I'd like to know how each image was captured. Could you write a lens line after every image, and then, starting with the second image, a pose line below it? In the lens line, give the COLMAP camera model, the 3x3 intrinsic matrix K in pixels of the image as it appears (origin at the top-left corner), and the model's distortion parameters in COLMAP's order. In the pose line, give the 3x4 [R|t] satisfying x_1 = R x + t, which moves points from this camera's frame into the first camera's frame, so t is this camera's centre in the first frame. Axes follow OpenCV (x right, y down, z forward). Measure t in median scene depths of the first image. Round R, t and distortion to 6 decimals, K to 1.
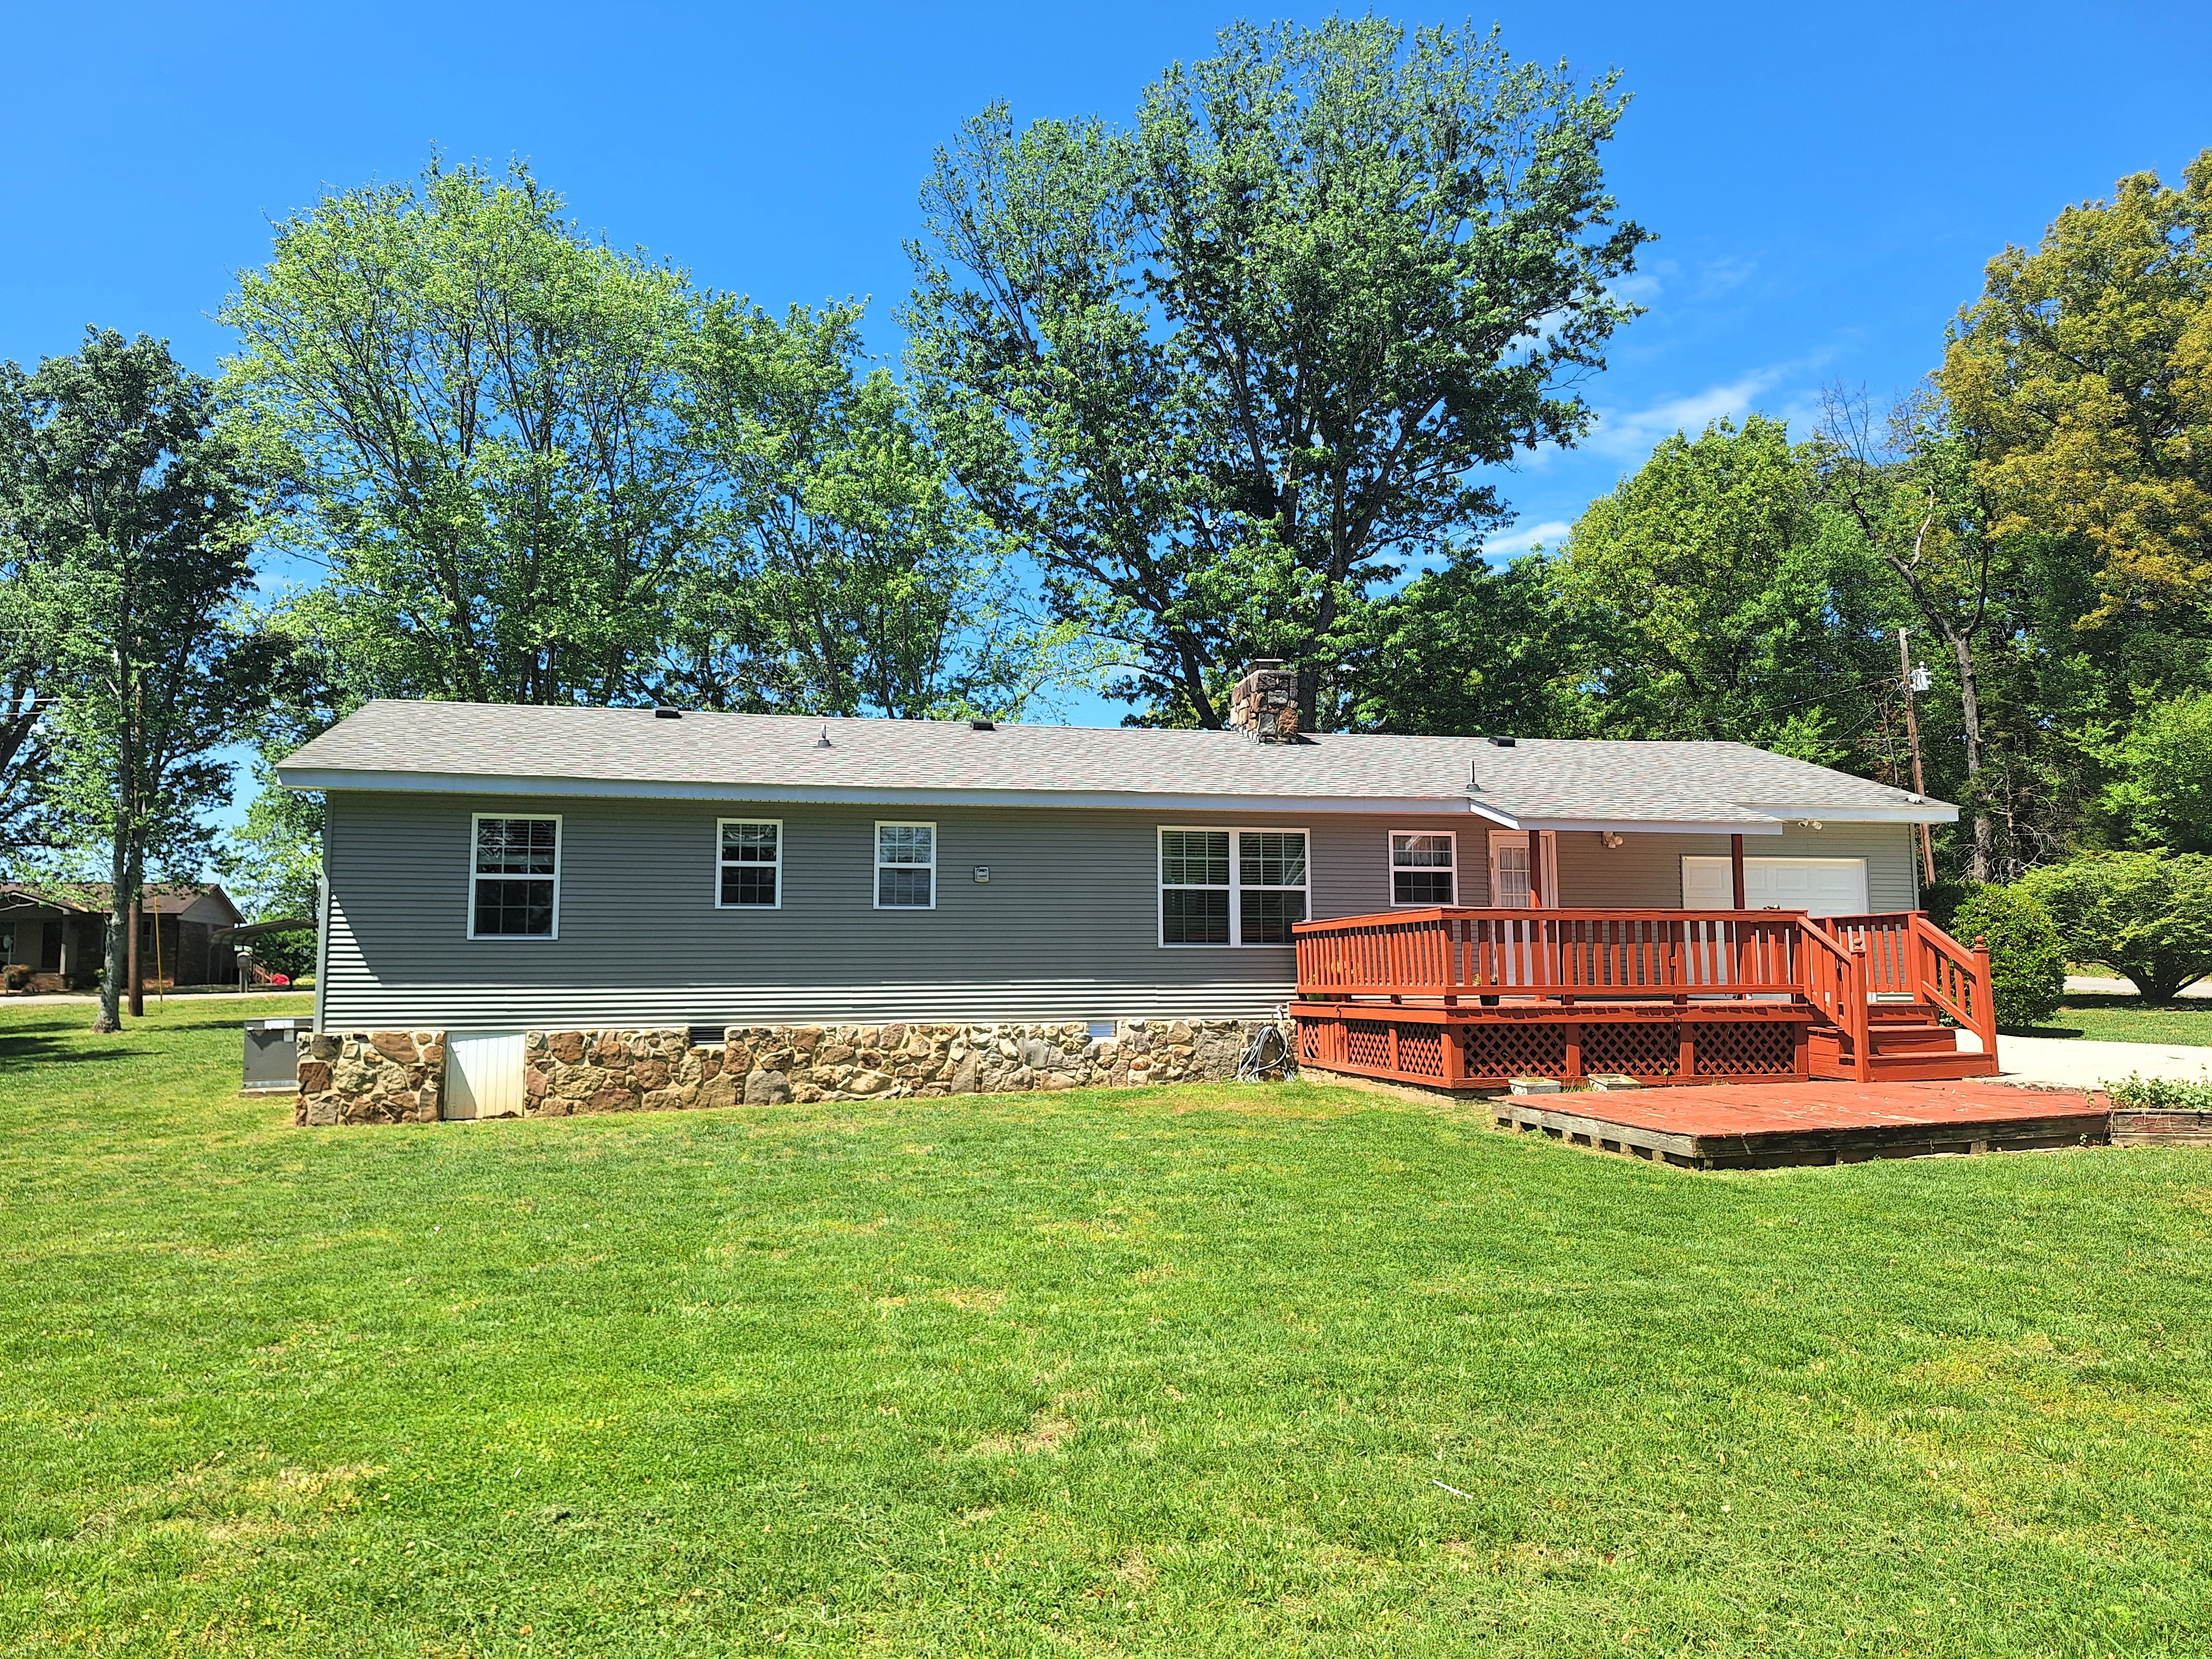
lens RADIAL K [[1585.0, 0, 1107.1], [0, 1585.0, 834.5], [0, 0, 1]] dist [0.080483, -0.054152]
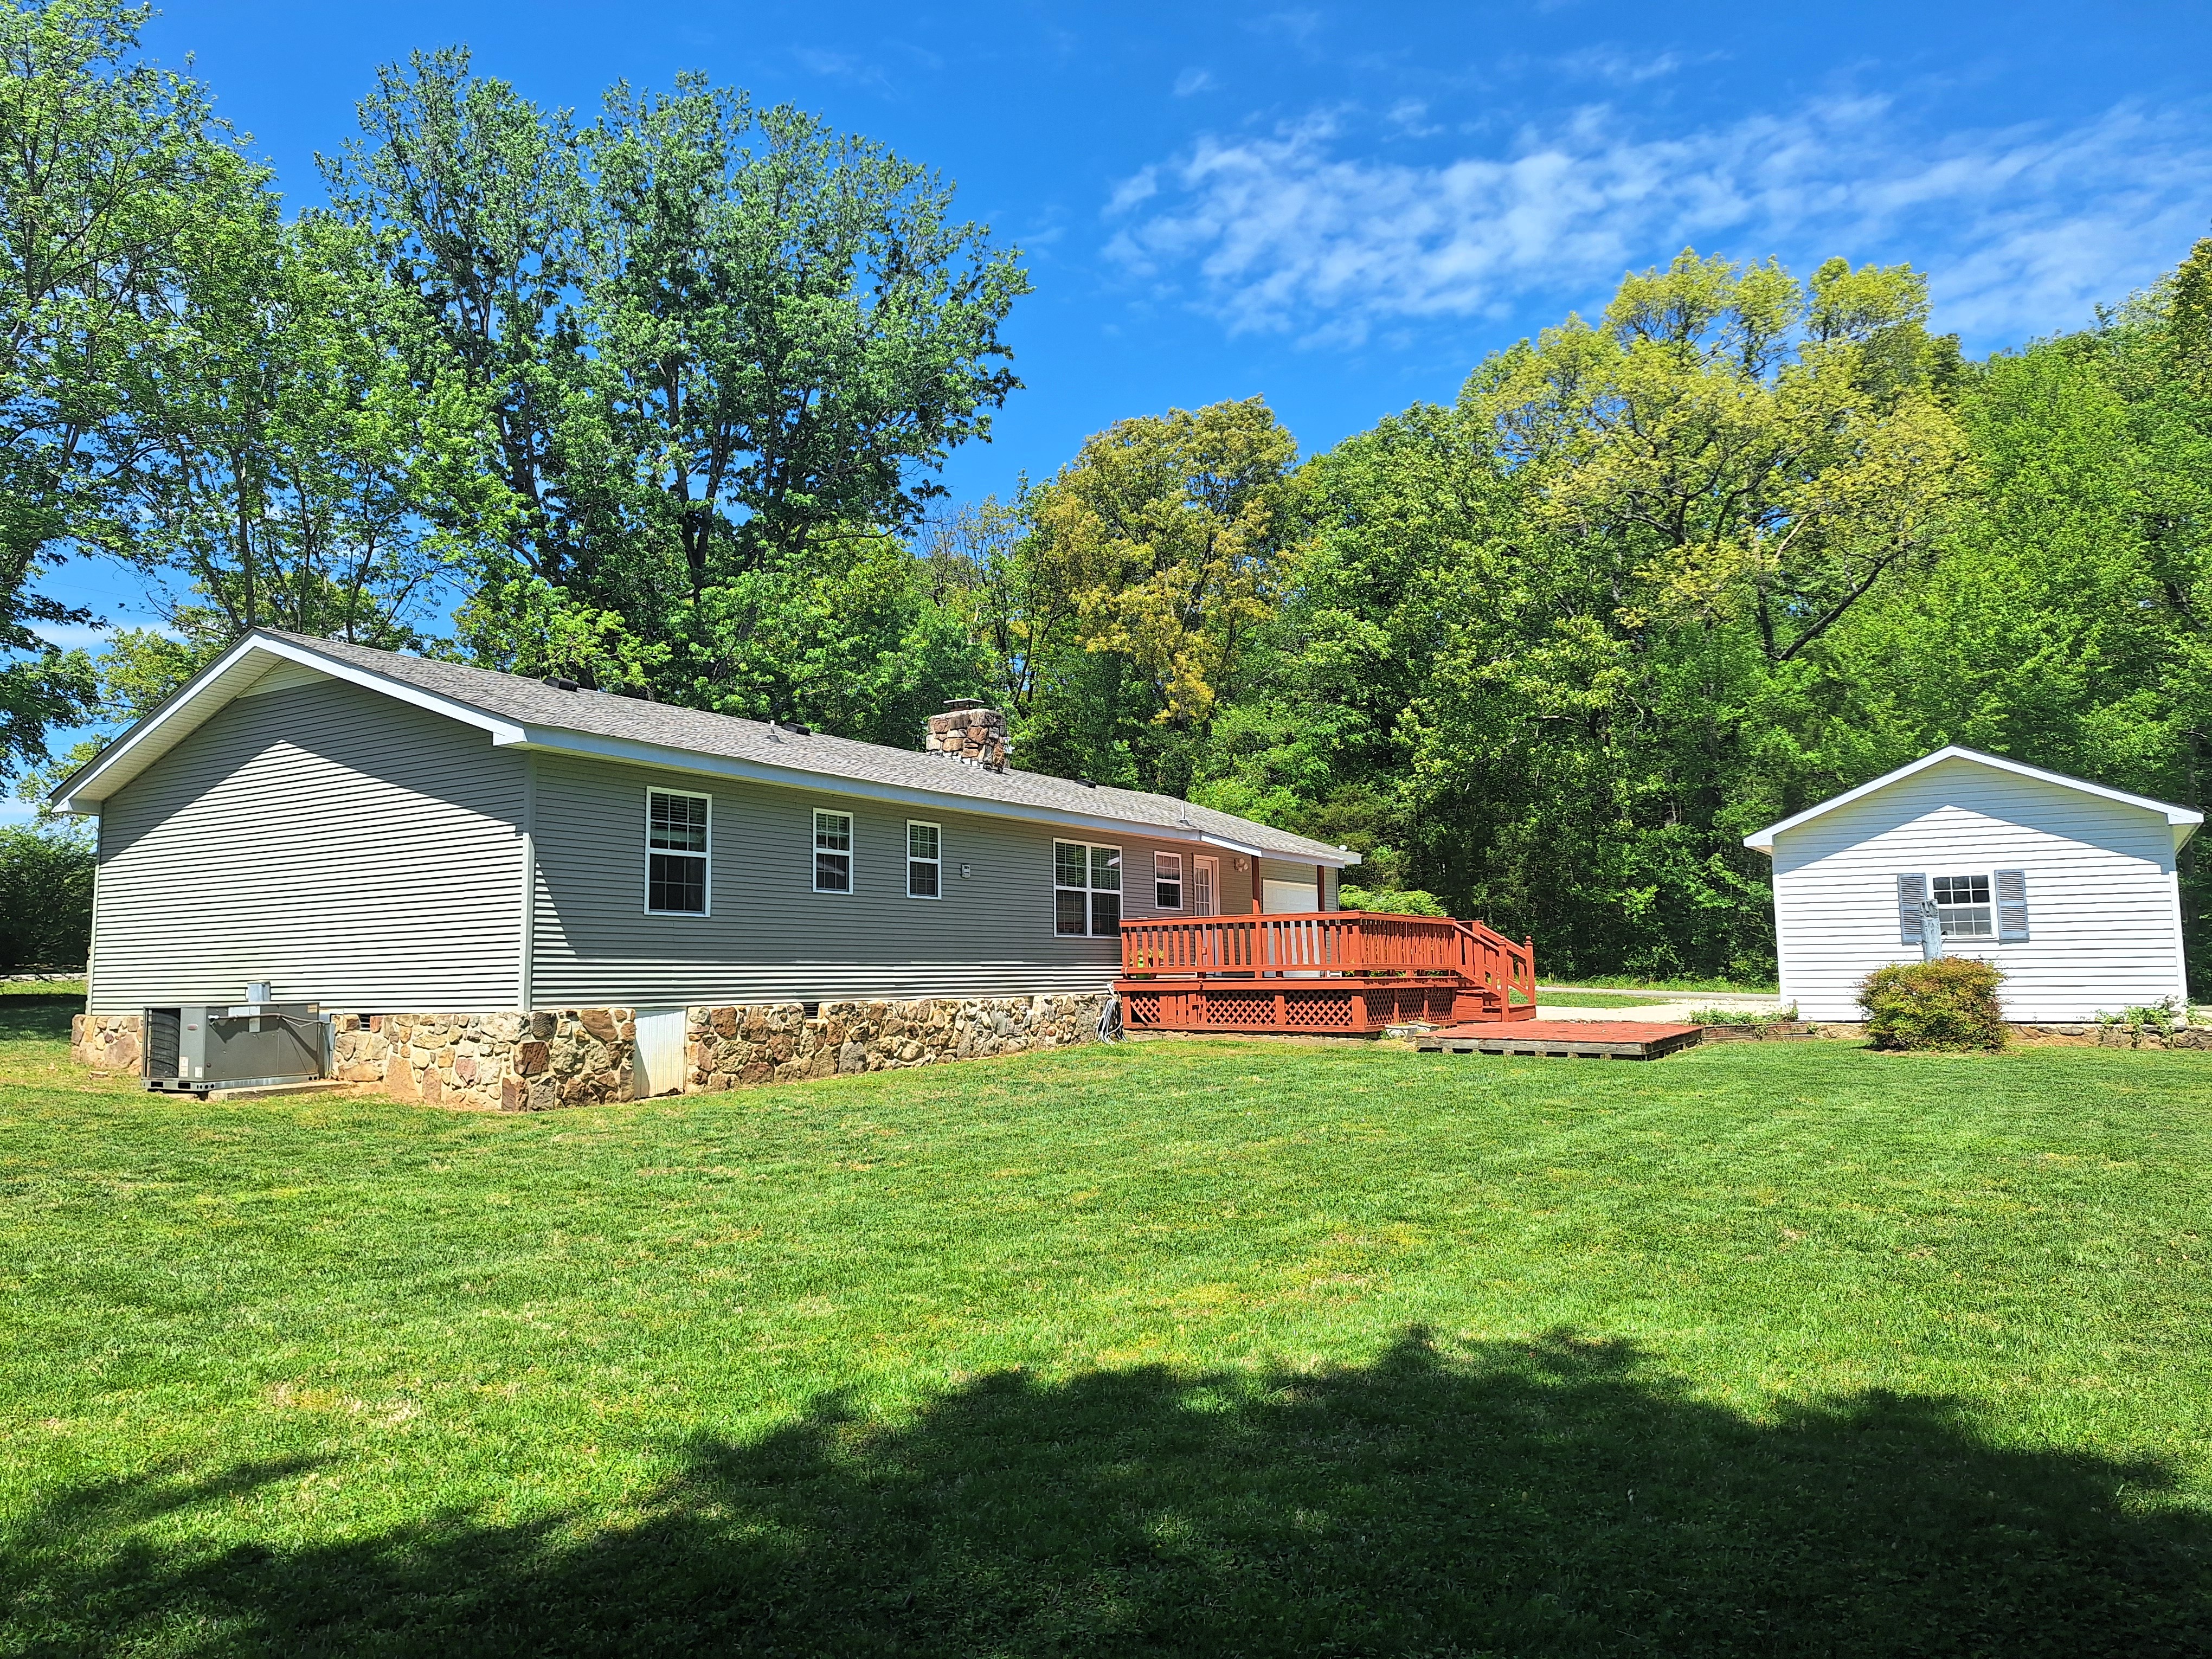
lens RADIAL K [[1585.0, 0, 1110.0], [0, 1585.0, 821.6], [0, 0, 1]] dist [0.080483, -0.054152]
pose [[0.705723, 0.067333, 0.705281, -0.877308], [-0.056151, 0.997658, -0.039059, 0.030343], [-0.706259, -0.012037, 0.707851, 0.107496]]
